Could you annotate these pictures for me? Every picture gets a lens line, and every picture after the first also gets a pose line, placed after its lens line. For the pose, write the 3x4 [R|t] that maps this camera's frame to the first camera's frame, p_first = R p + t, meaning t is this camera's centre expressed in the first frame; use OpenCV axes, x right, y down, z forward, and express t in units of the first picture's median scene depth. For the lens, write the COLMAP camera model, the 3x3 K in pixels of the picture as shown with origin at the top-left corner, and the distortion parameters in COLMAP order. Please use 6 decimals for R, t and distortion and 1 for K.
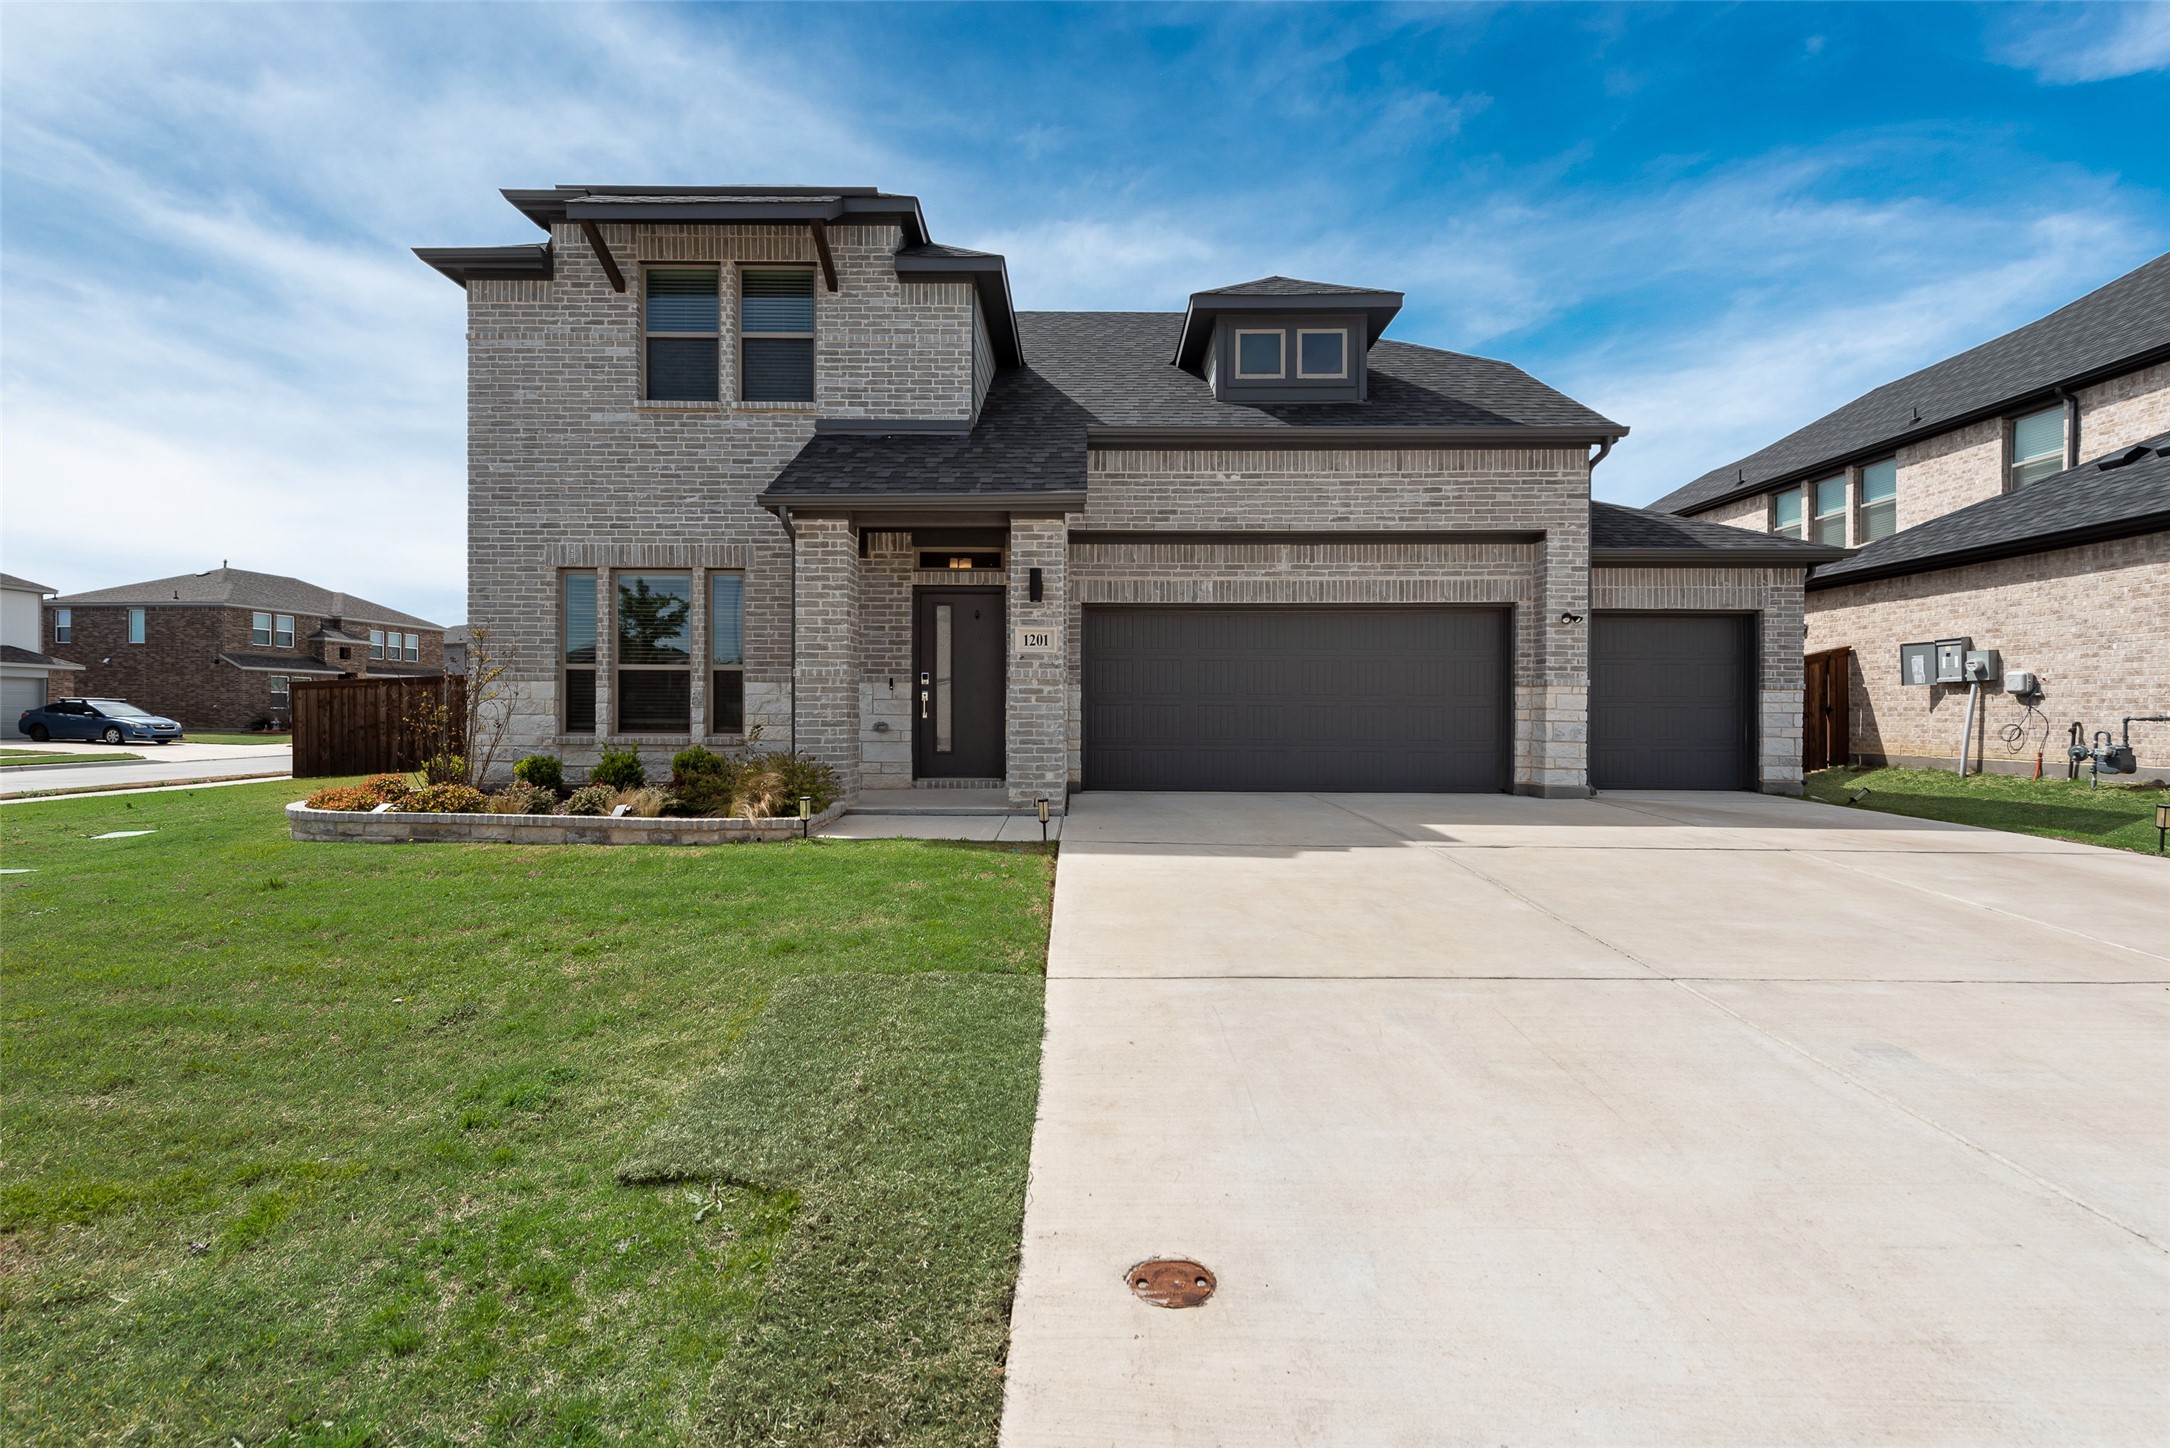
lens RADIAL K [[890.2, 0, 1085.0], [0, 890.2, 724.0], [0, 0, 1]] dist [0.006564, -0.000731]
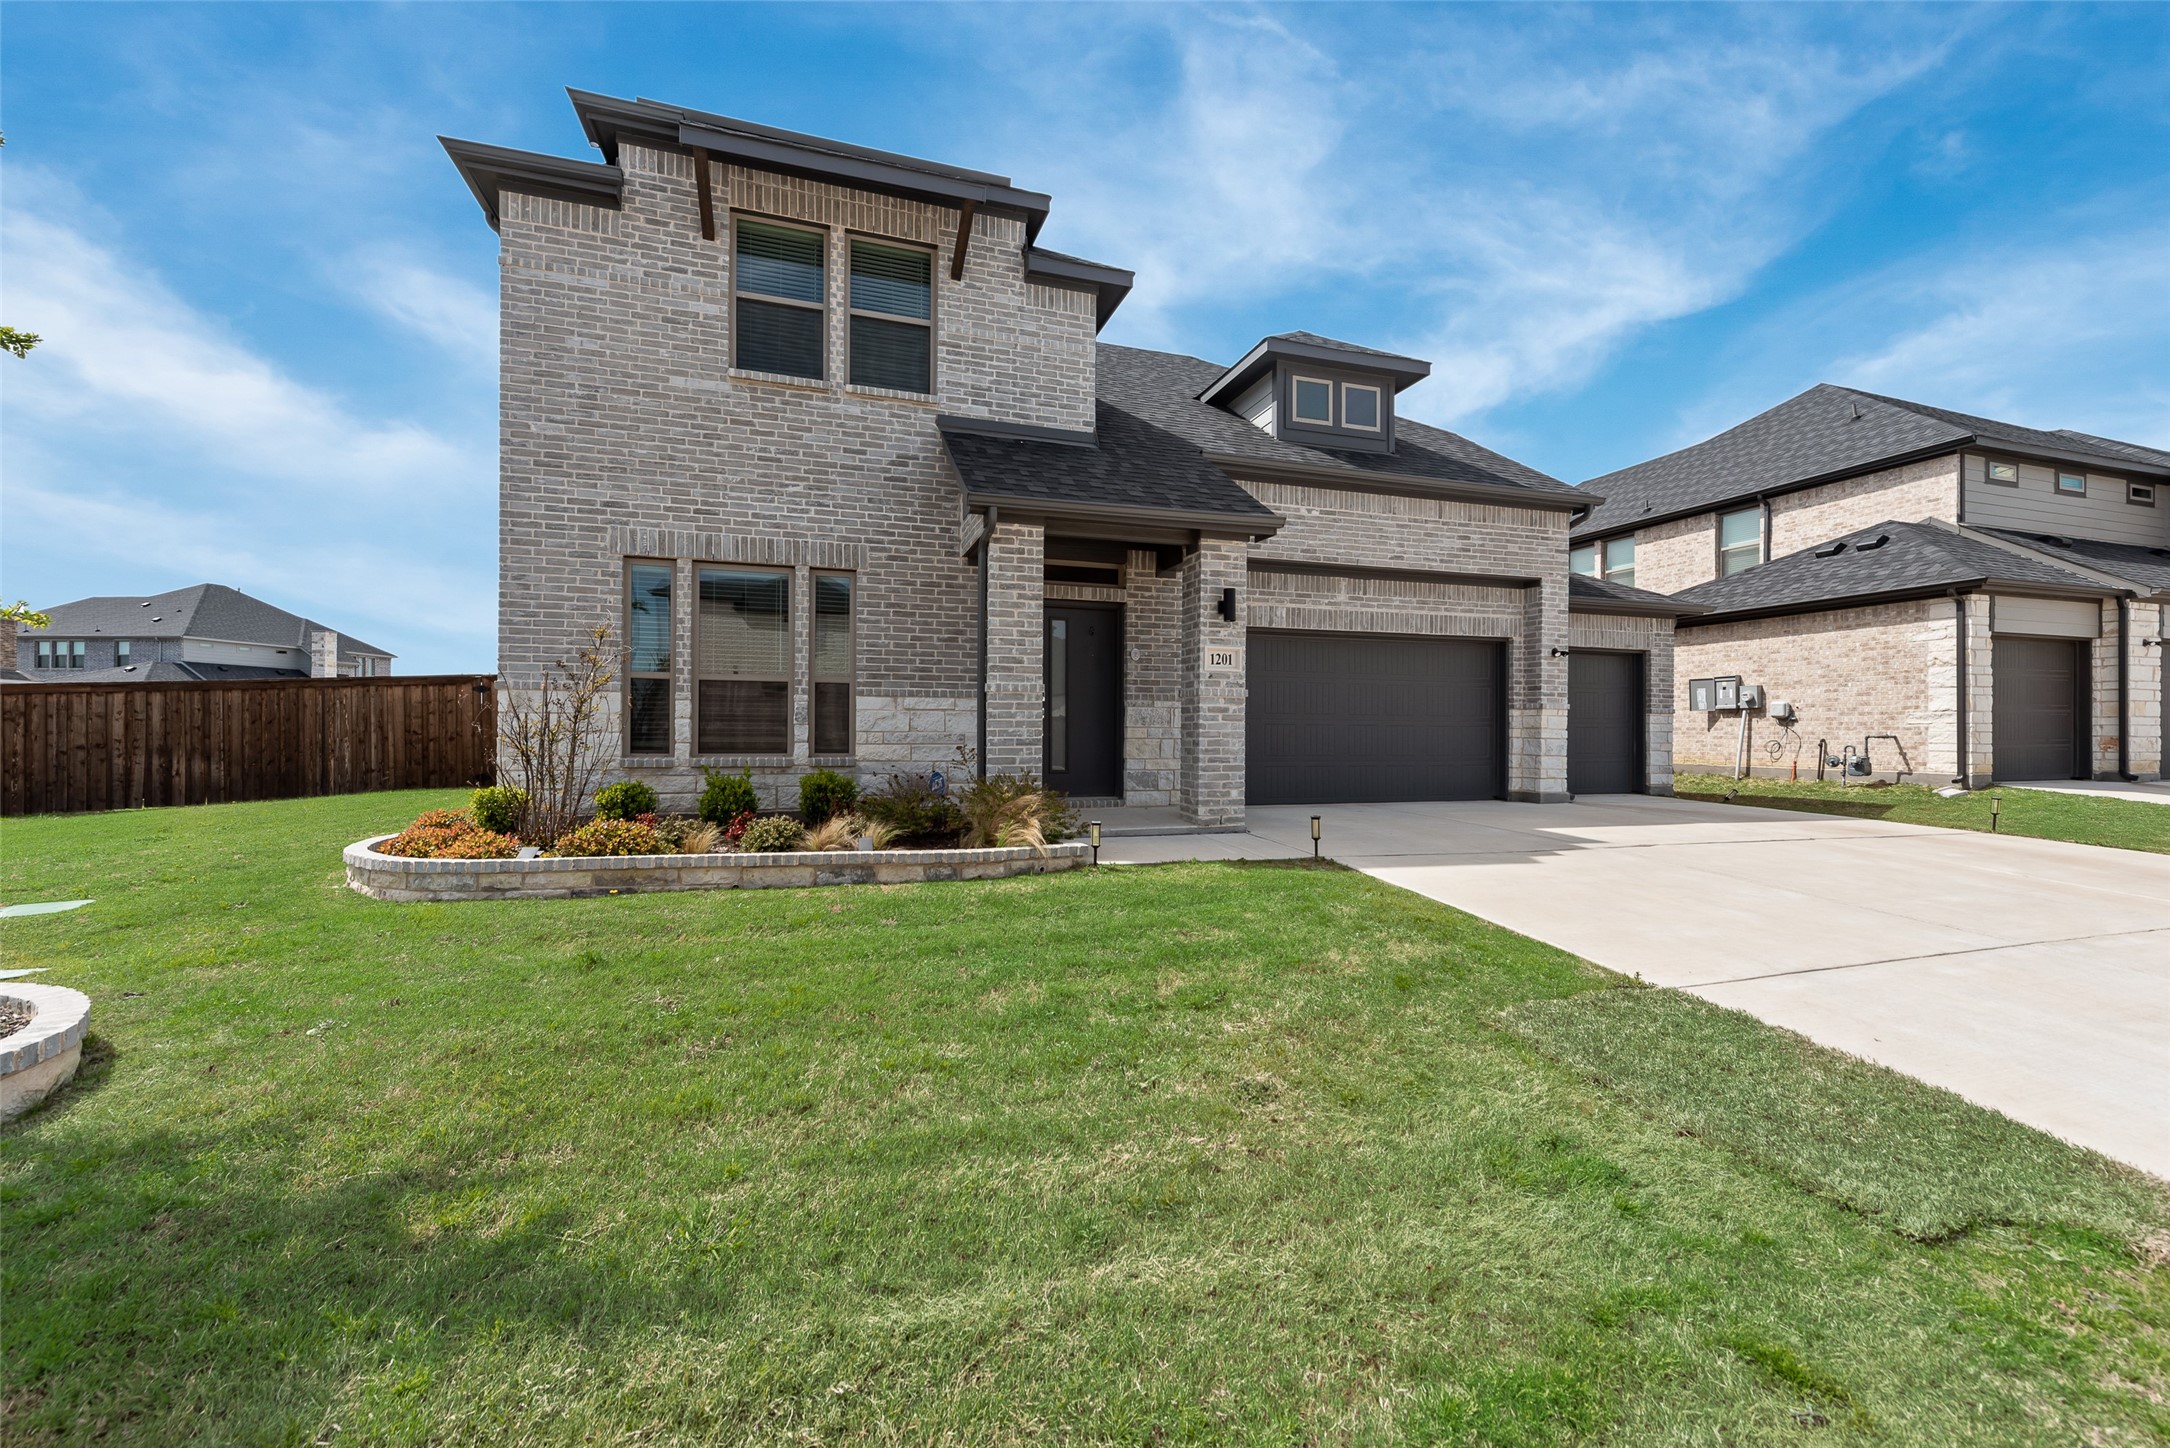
lens RADIAL K [[850.4, 0, 1080.7], [0, 850.4, 735.0], [0, 0, 1]] dist [0.006822, -0.000540]
pose [[0.950970, 0.000304, 0.309282, -0.431790], [0.001486, 0.999983, -0.005551, -0.002715], [-0.309278, 0.005738, 0.950954, 0.112306]]
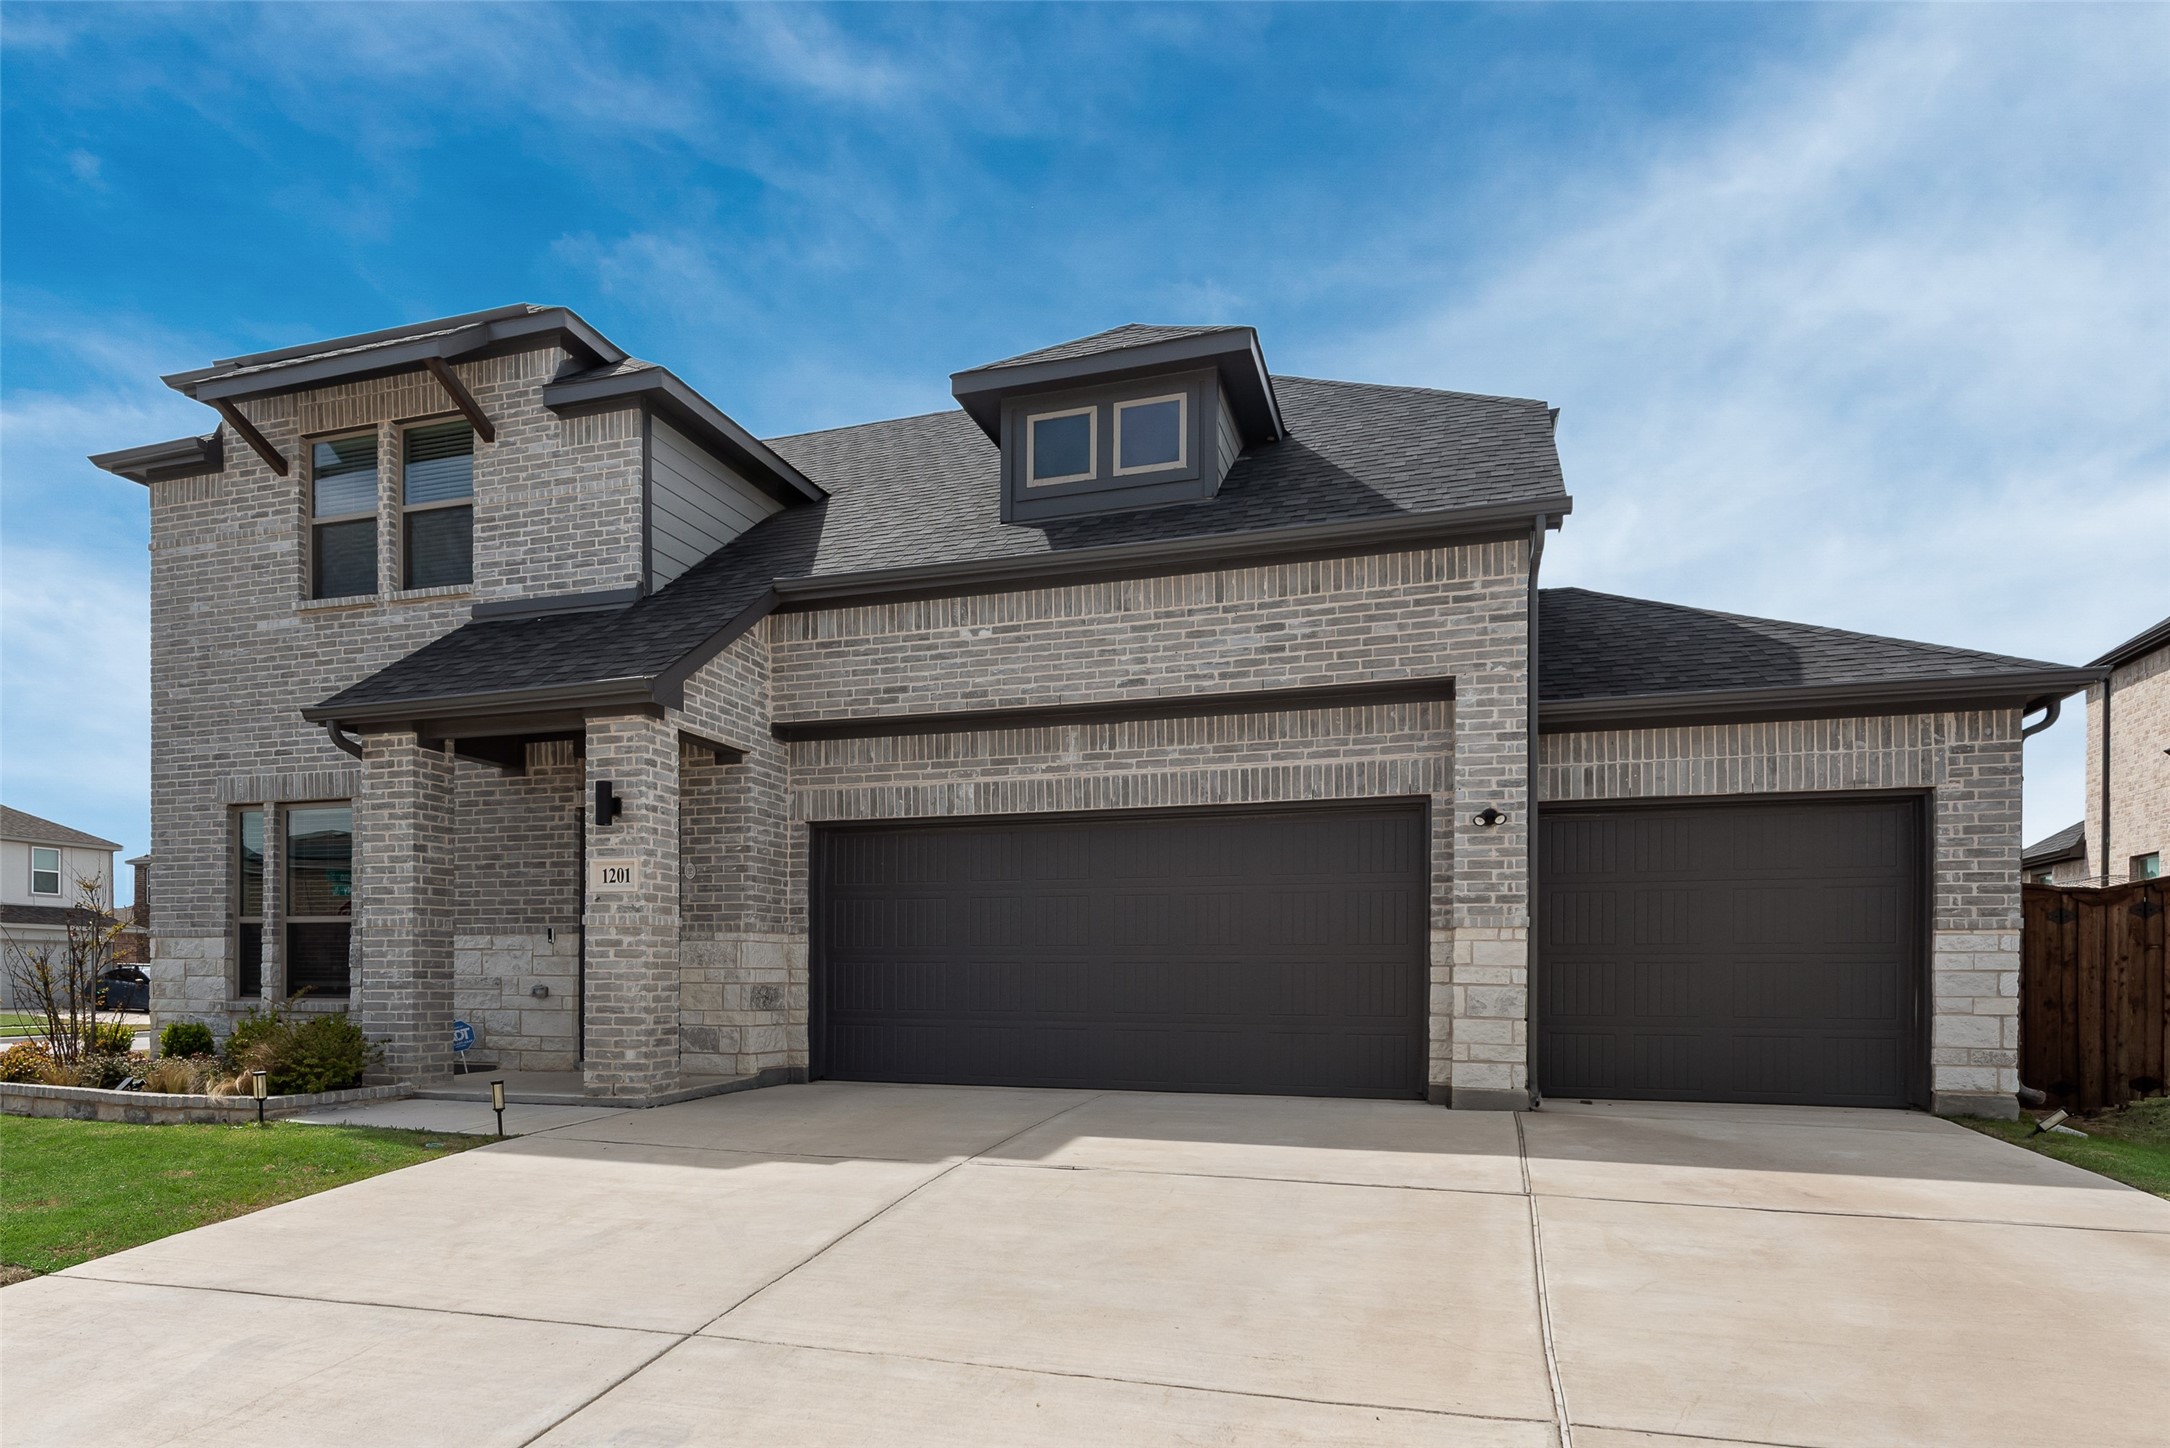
lens RADIAL K [[1302.9, 0, 1030.7], [0, 1302.9, 999.7], [0, 0, 1]] dist [0.005540, -0.003594]
pose [[0.950142, 0.004069, -0.311791, 0.535328], [-0.003679, 0.999992, 0.001837, 0.006955], [0.311796, -0.000598, 0.950149, 0.047096]]
